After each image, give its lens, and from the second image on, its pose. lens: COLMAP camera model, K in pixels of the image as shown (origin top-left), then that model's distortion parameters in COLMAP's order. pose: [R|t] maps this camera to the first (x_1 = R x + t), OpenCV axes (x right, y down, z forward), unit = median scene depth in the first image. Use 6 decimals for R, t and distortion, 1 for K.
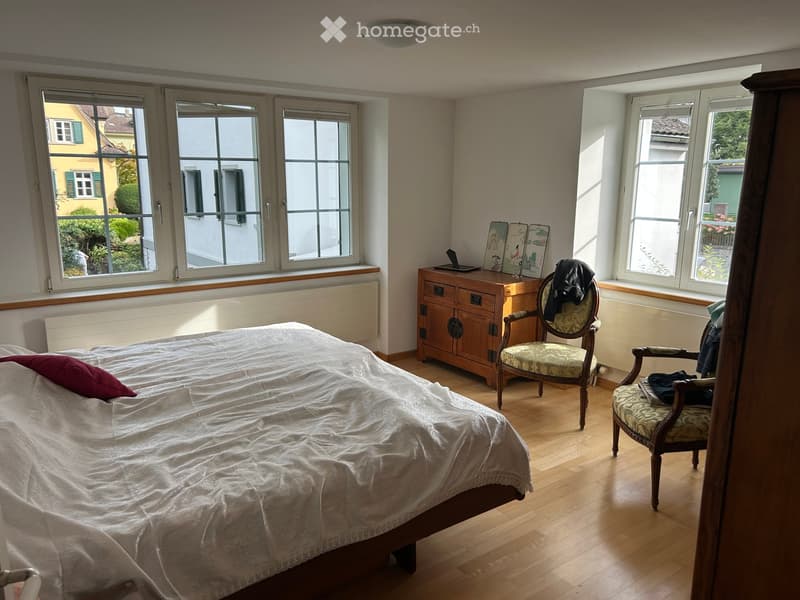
lens RADIAL K [[608.7, 0, 405.9], [0, 608.7, 297.2], [0, 0, 1]] dist [0.061539, -0.069570]
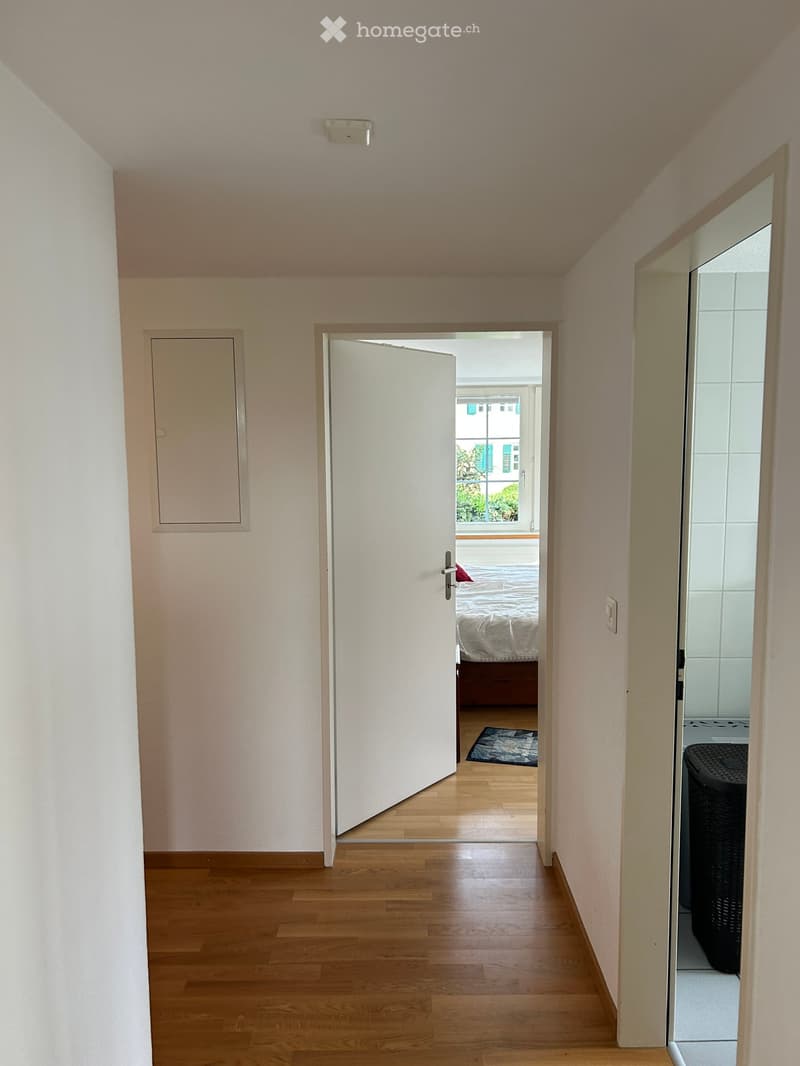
lens RADIAL K [[811.0, 0, 402.2], [0, 811.0, 540.2], [0, 0, 1]] dist [0.061539, -0.069570]
pose [[0.810144, 0.054719, -0.583672, 0.883260], [-0.100397, 0.993875, -0.046177, 0.216510], [0.577570, 0.096009, 0.810676, -1.176823]]
